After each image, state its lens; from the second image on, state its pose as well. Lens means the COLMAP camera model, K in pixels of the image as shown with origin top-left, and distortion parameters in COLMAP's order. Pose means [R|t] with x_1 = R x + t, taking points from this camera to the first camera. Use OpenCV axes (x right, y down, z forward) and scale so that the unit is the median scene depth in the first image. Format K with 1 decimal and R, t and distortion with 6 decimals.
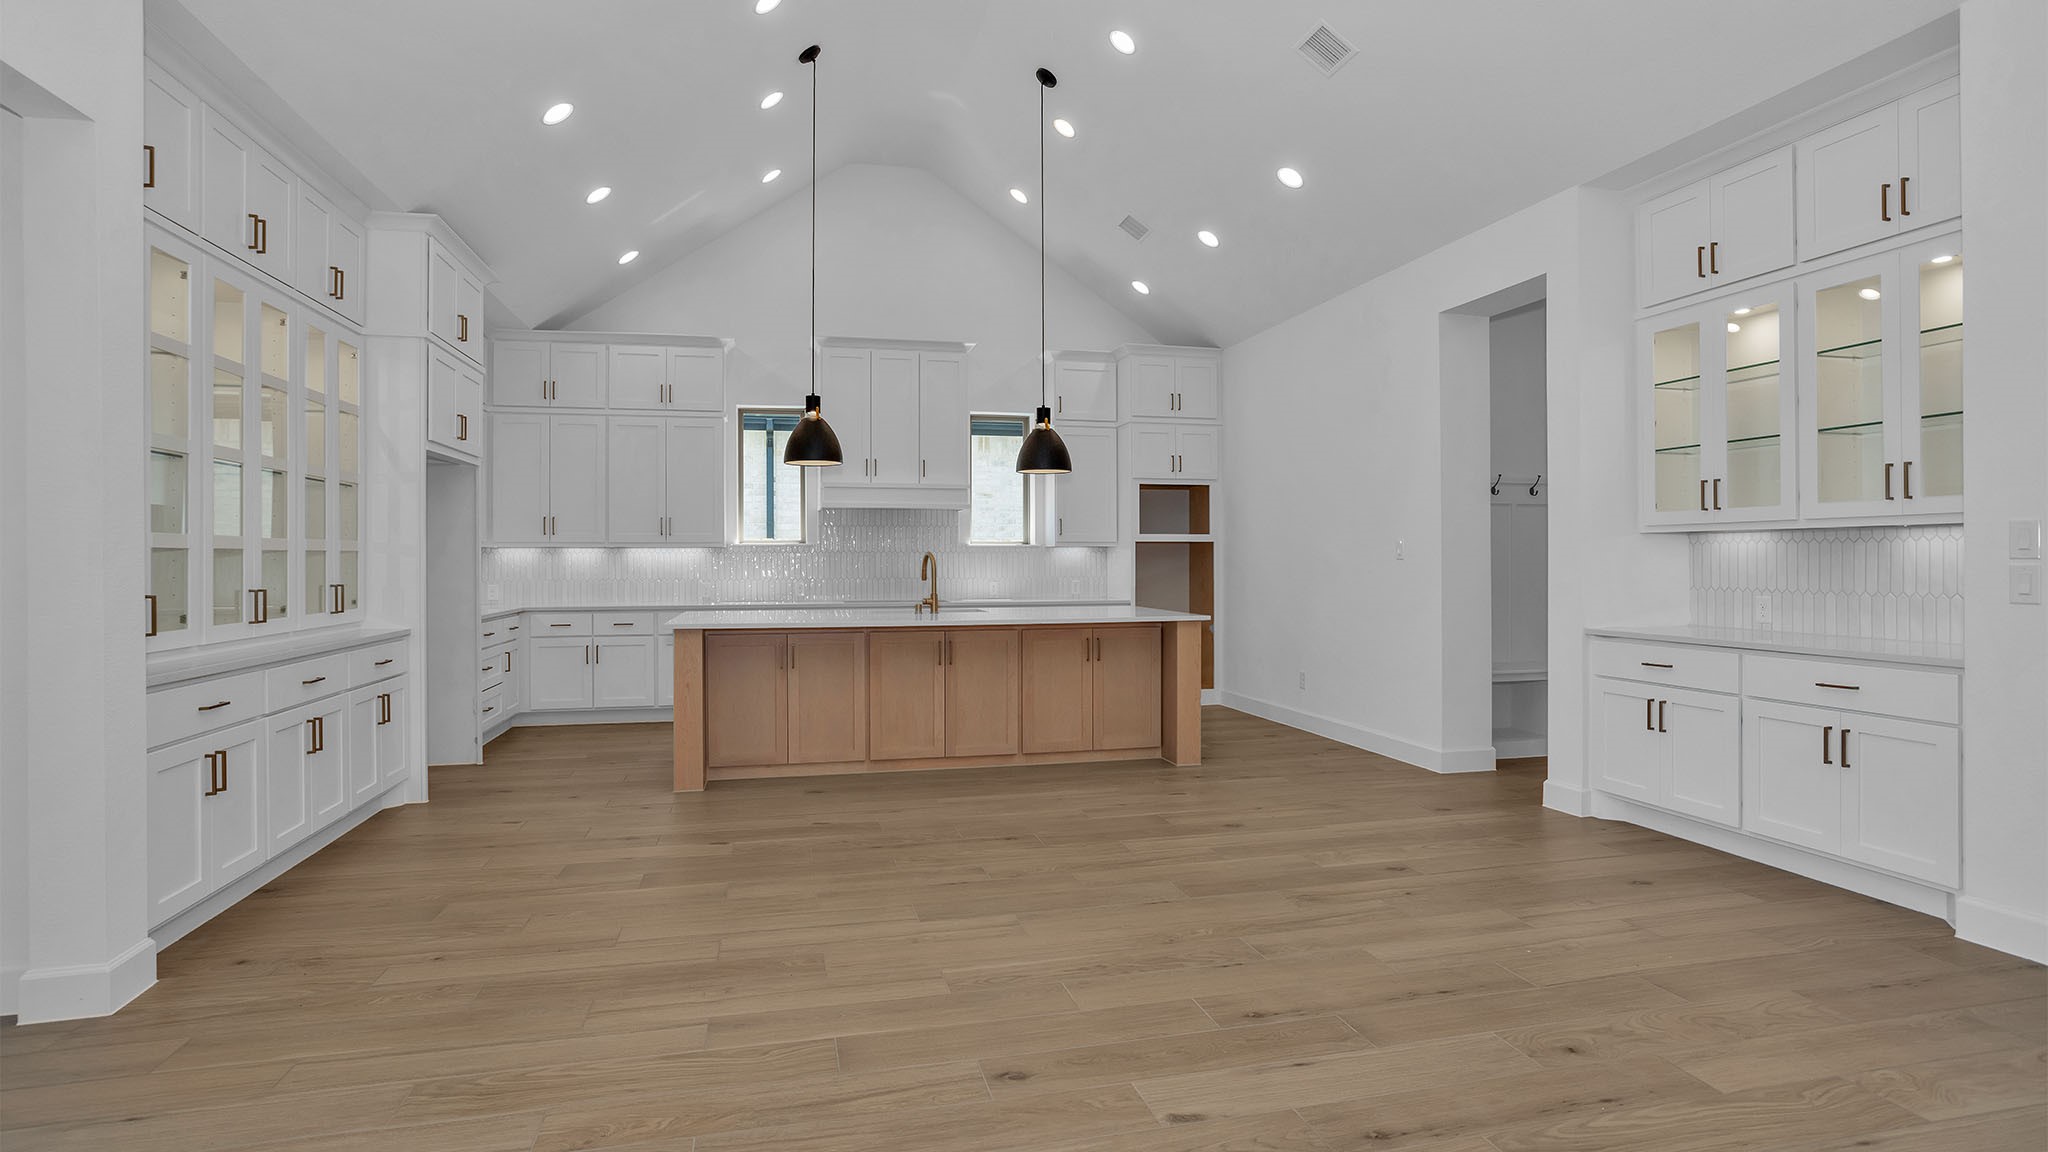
lens RADIAL K [[1023.0, 0, 1013.9], [0, 1023.0, 556.3], [0, 0, 1]] dist [-0.021591, 0.000760]
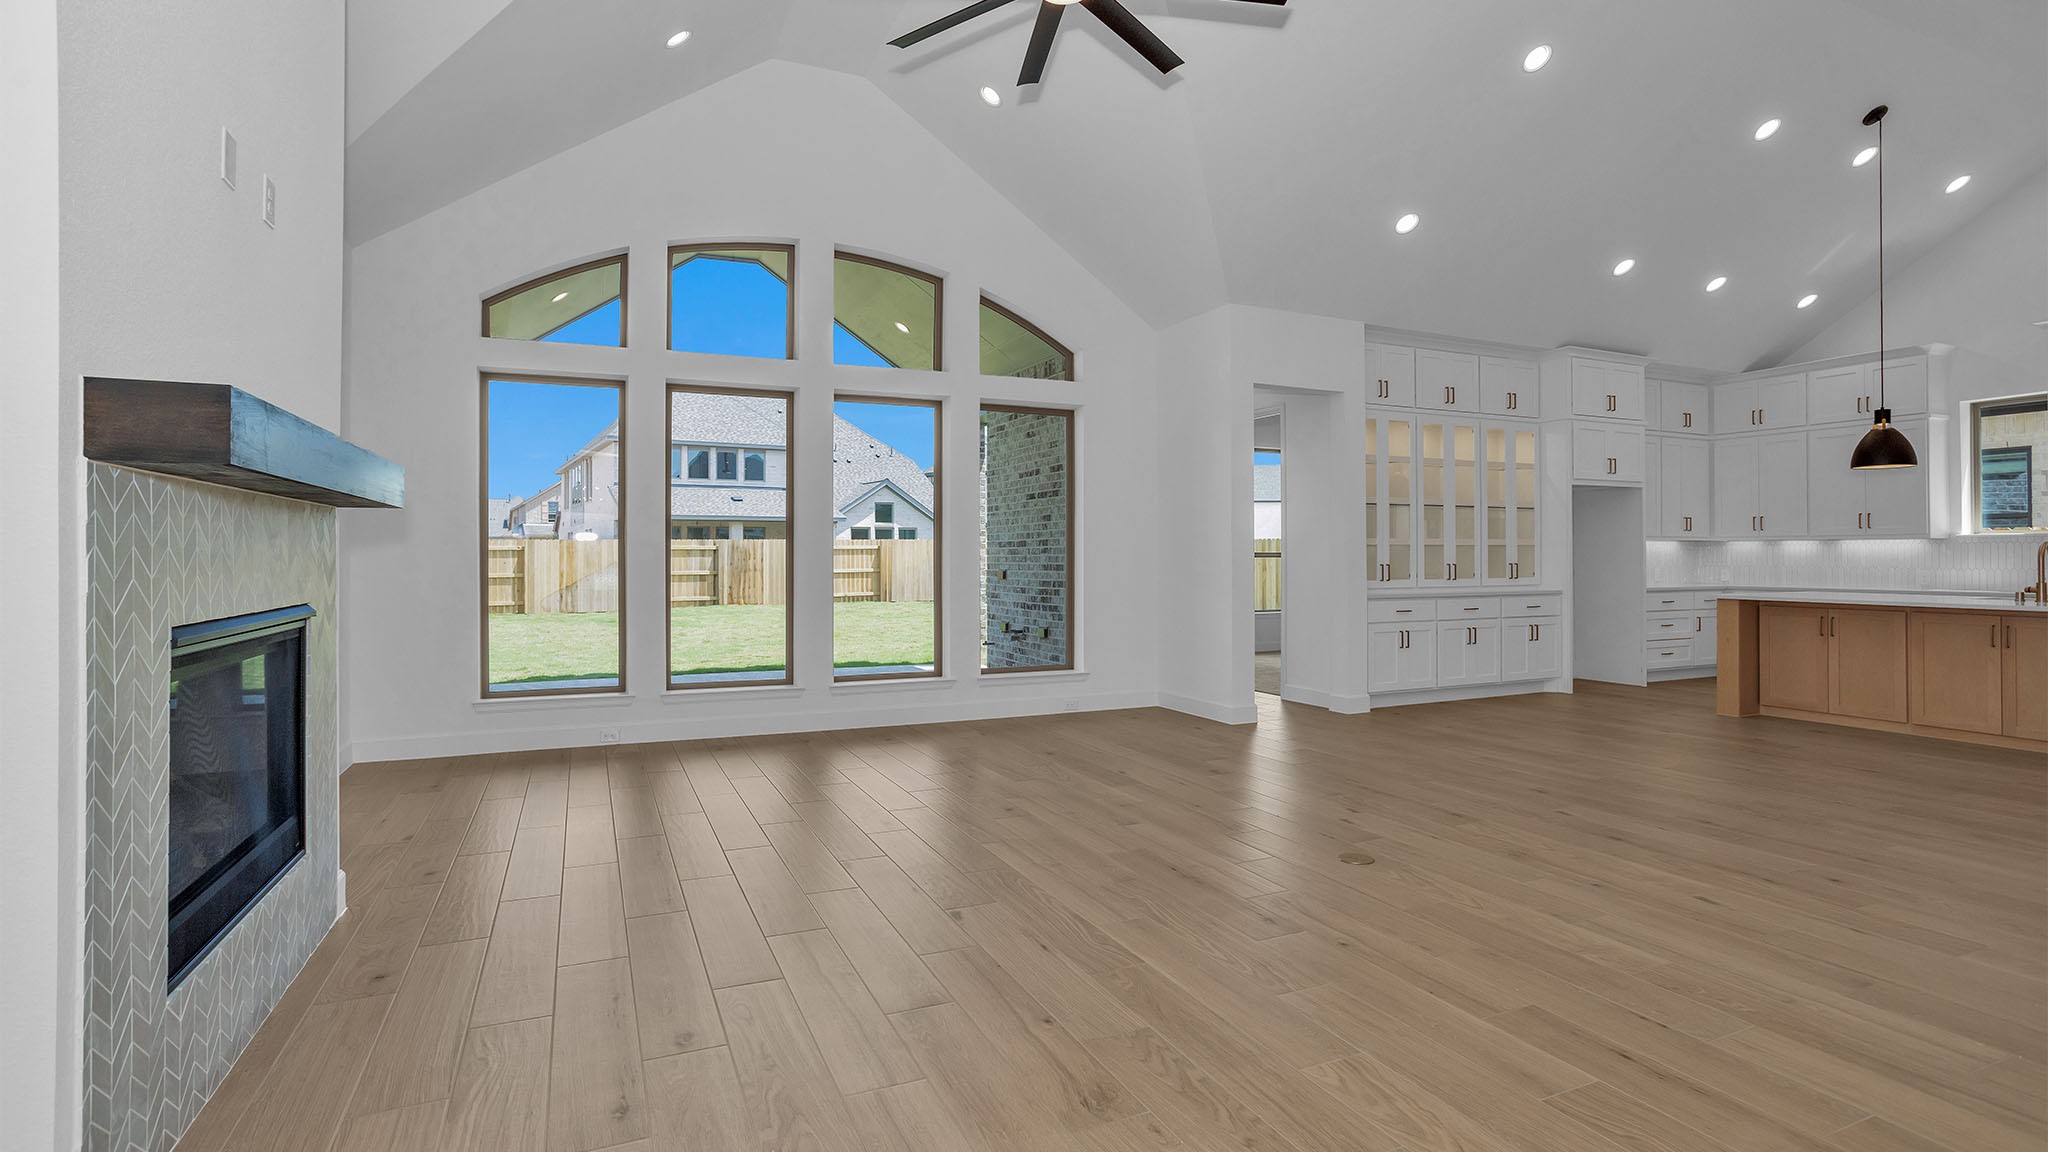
lens RADIAL K [[981.4, 0, 1029.4], [0, 981.4, 569.1], [0, 0, 1]] dist [-0.000886, 0.013410]
pose [[0.209811, 0.015476, -0.977620, 1.113608], [0.005176, 0.999843, 0.016939, 0.003966], [0.977728, -0.008614, 0.209698, -0.305754]]
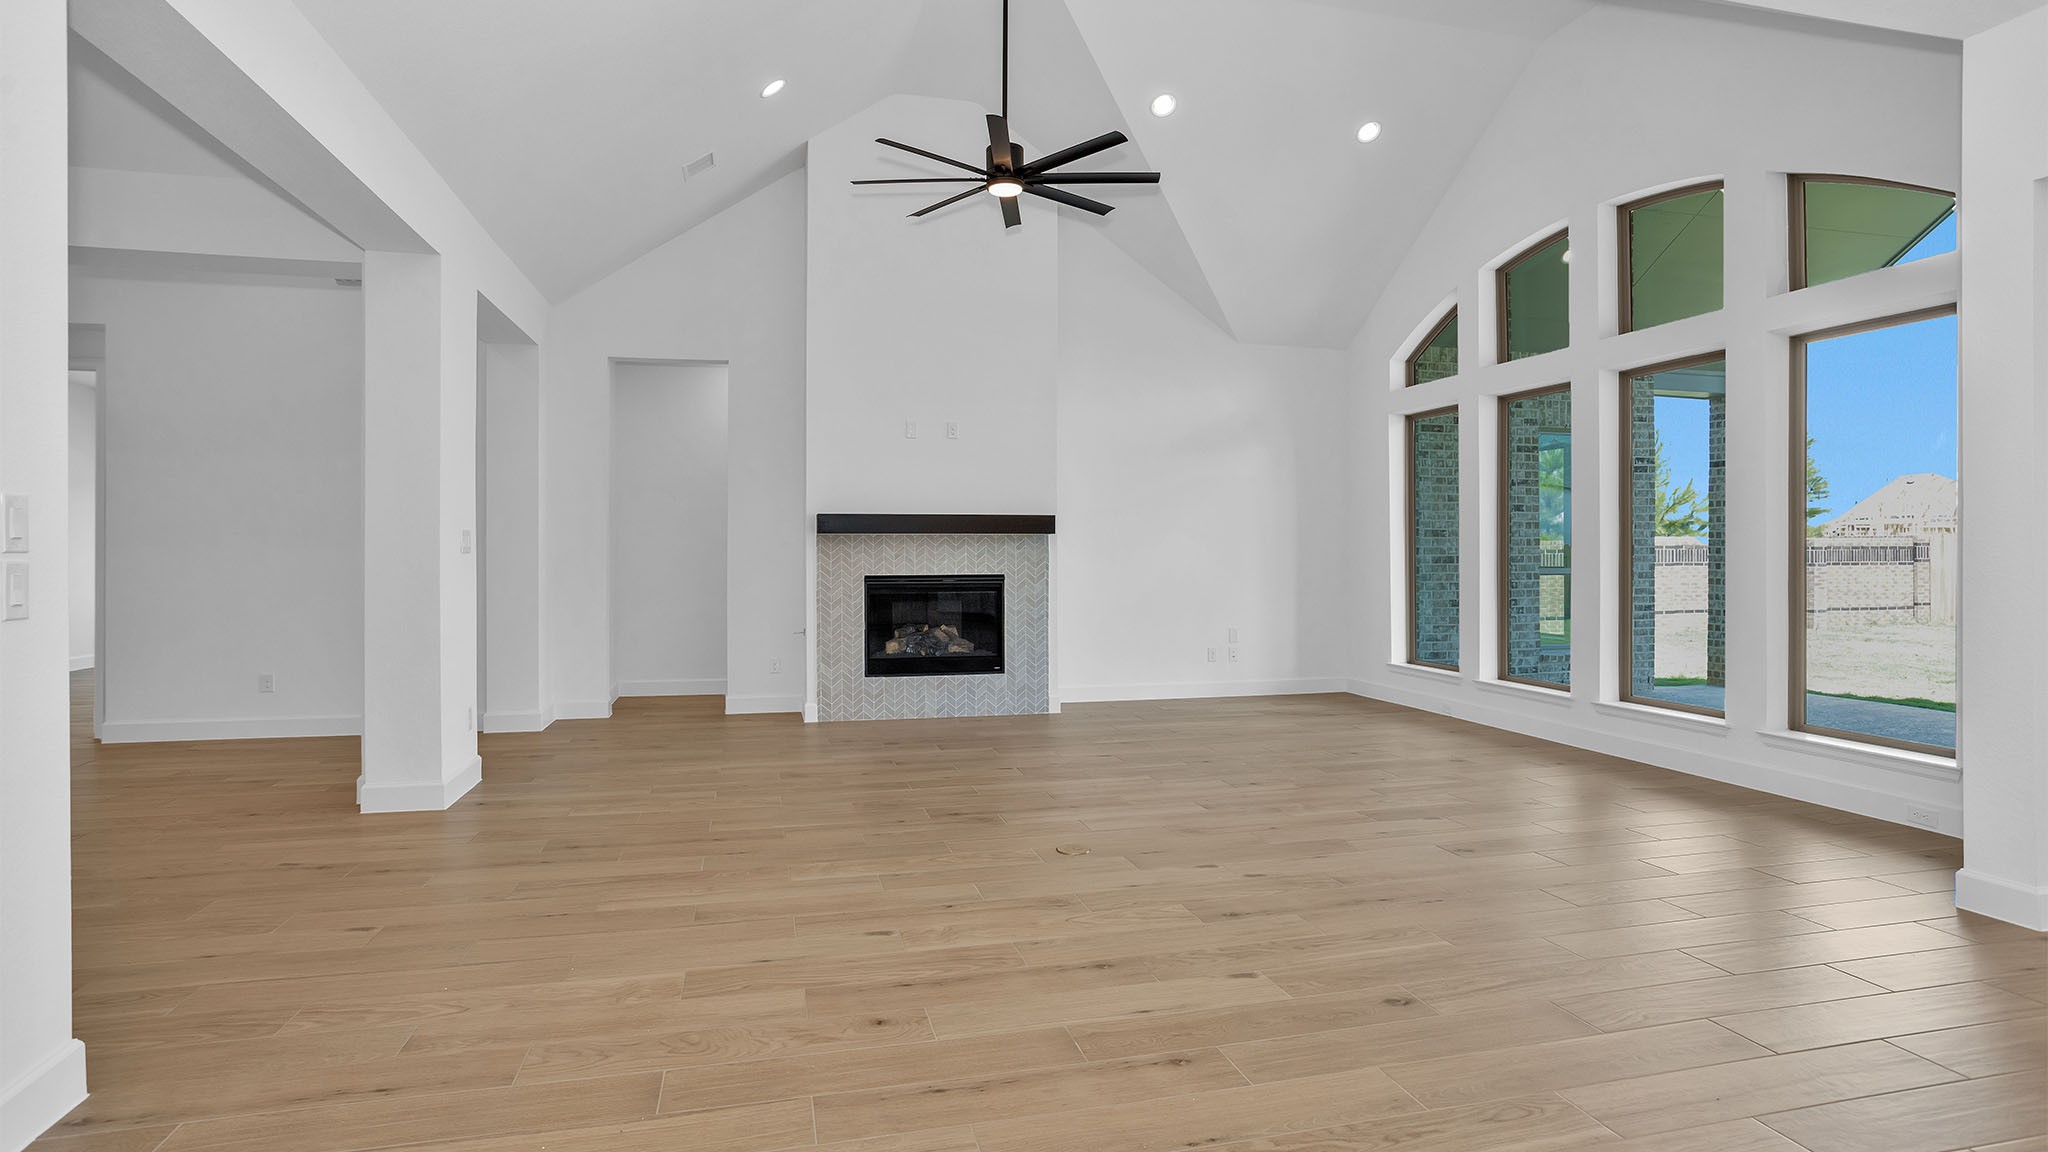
lens RADIAL K [[1023.0, 0, 1013.9], [0, 1023.0, 556.3], [0, 0, 1]] dist [-0.021591, 0.000760]
pose [[-0.999945, 0.004433, -0.009504, 0.273167], [0.004456, 0.999987, -0.002319, 0.006540], [0.009493, -0.002361, -0.999952, 1.330528]]
